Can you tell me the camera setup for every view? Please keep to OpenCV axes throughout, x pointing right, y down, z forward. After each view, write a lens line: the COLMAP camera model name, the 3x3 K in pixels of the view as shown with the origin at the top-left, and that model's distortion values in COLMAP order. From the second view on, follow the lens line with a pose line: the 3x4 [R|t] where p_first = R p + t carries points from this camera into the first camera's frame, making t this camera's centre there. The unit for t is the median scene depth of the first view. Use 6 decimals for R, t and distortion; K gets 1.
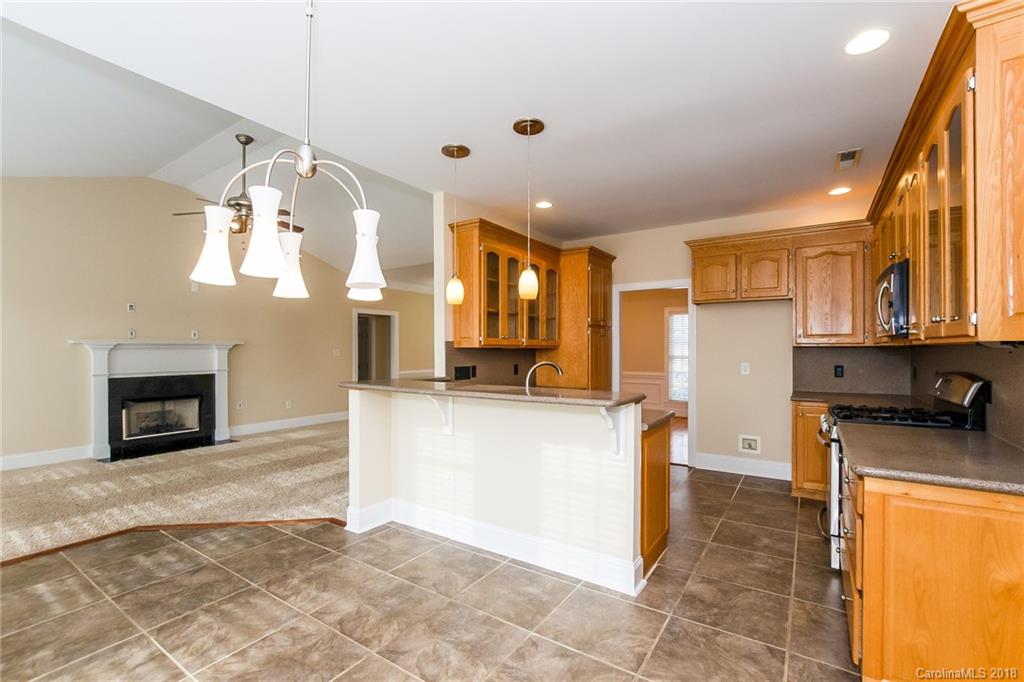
lens RADIAL K [[447.8, 0, 513.3], [0, 447.8, 350.0], [0, 0, 1]] dist [-0.020655, 0.005239]
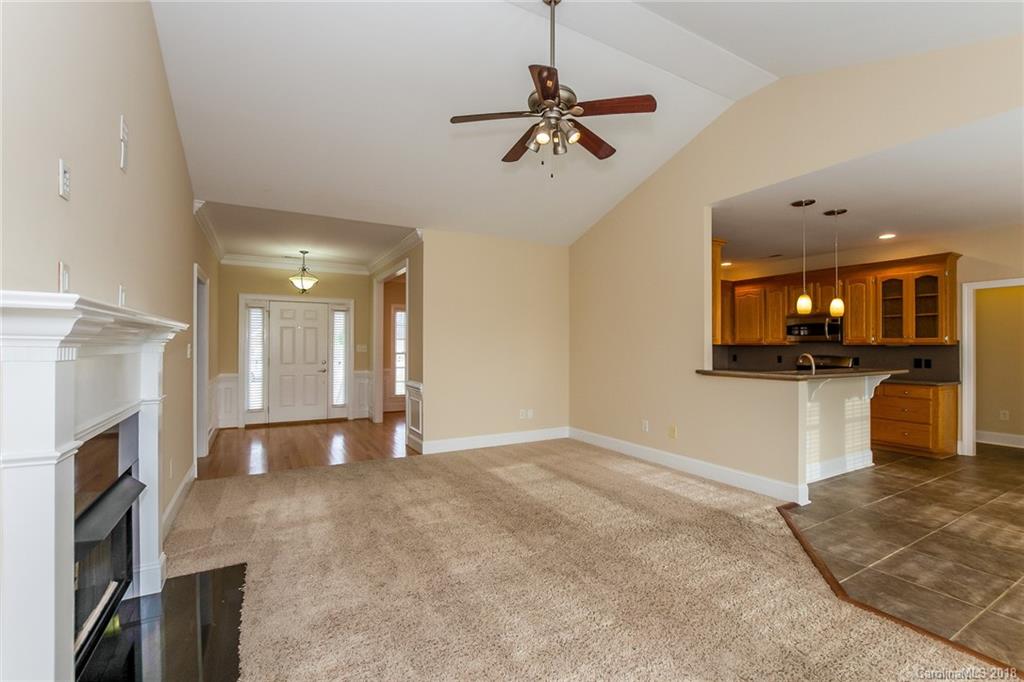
lens RADIAL K [[447.8, 0, 518.1], [0, 447.8, 344.0], [0, 0, 1]] dist [-0.020655, 0.005239]
pose [[0.449372, 0.007266, 0.893315, -1.384082], [-0.002960, 0.999974, -0.006645, 0.002470], [-0.893340, 0.000342, 0.449382, 0.919624]]
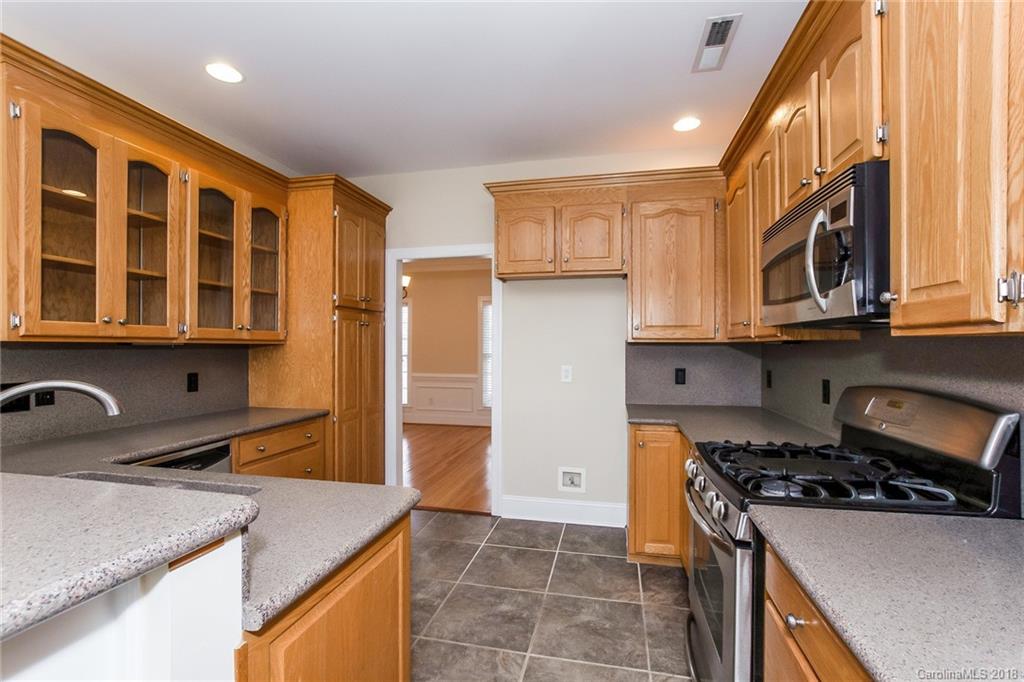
lens RADIAL K [[447.8, 0, 514.5], [0, 447.8, 347.4], [0, 0, 1]] dist [-0.020655, 0.005239]
pose [[0.932898, 0.000278, 0.360142, 0.216164], [-0.001277, 0.999996, 0.002537, -0.001790], [-0.360139, -0.002826, 0.932894, 0.421415]]
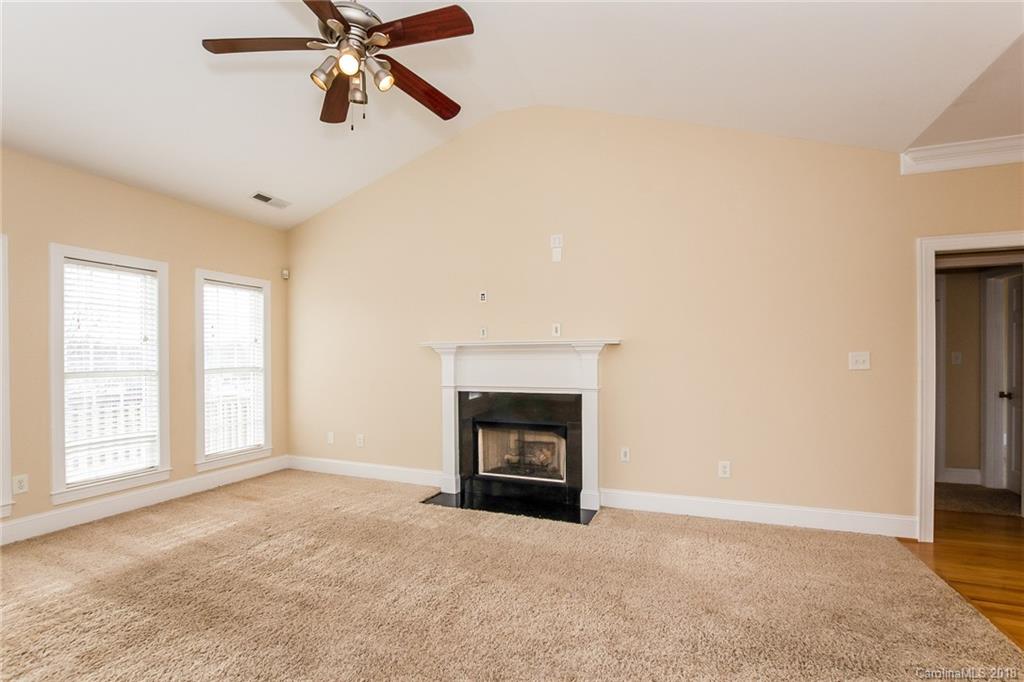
lens RADIAL K [[447.8, 0, 496.5], [0, 447.8, 366.1], [0, 0, 1]] dist [-0.020655, 0.005239]
pose [[0.204363, 0.006865, -0.978871, -0.183214], [0.001478, 0.999972, 0.007322, 0.018446], [0.978894, -0.002943, 0.204348, 1.234192]]
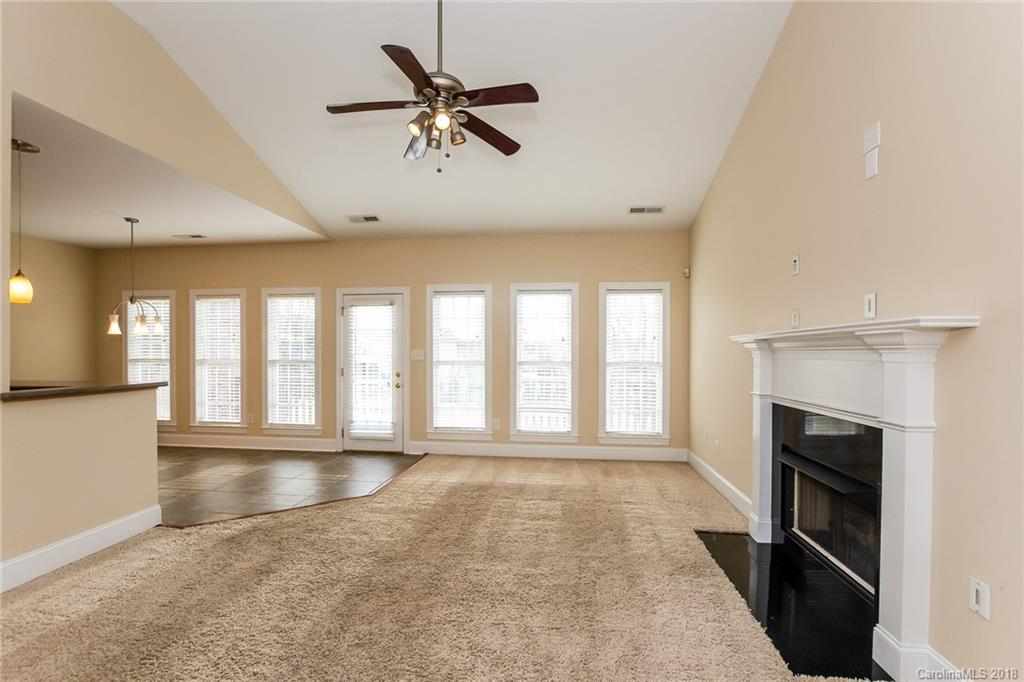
lens RADIAL K [[447.8, 0, 512.6], [0, 447.8, 354.7], [0, 0, 1]] dist [-0.020655, 0.005239]
pose [[-0.890109, -0.000271, -0.455747, -0.514256], [-0.003535, 0.999974, 0.006309, 0.001961], [0.455734, 0.007227, -0.890087, 1.838986]]
